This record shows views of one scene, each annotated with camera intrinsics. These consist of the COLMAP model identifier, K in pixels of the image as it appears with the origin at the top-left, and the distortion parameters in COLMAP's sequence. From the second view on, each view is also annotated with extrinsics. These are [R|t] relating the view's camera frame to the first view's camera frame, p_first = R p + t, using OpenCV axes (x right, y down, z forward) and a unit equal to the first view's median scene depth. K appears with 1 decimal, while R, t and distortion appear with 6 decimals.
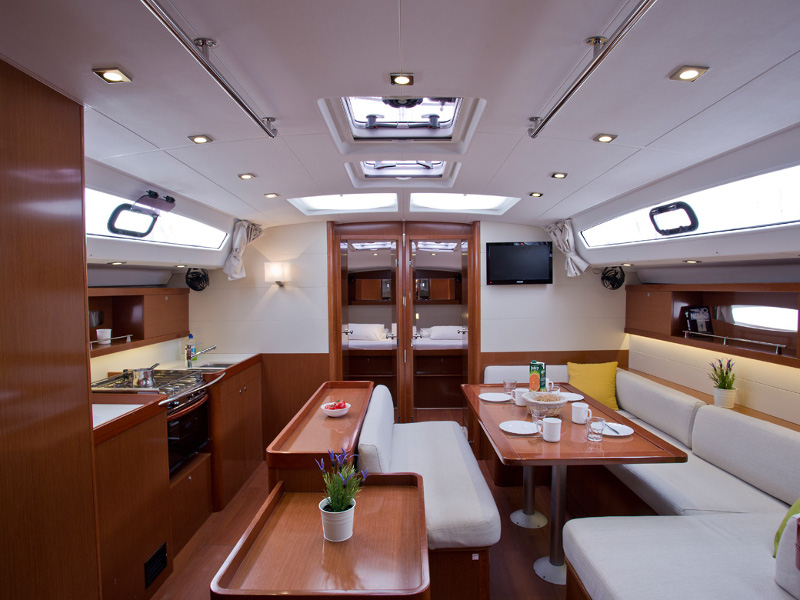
lens RADIAL K [[442.3, 0, 444.4], [0, 442.3, 310.5], [0, 0, 1]] dist [-0.012202, 0.000714]
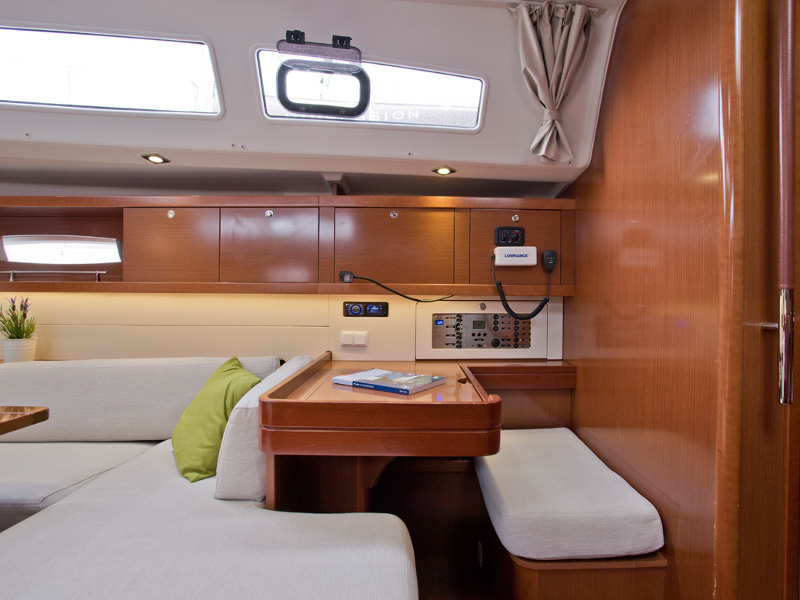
lens RADIAL K [[438.3, 0, 400.0], [0, 438.3, 300.0], [0, 0, 1]] dist [-0.003937, -0.000073]
pose [[0.108412, -0.009588, 0.994060, -0.007802], [0.037897, 0.999266, 0.005505, 0.120239], [-0.993383, 0.037075, 0.108695, 0.270830]]
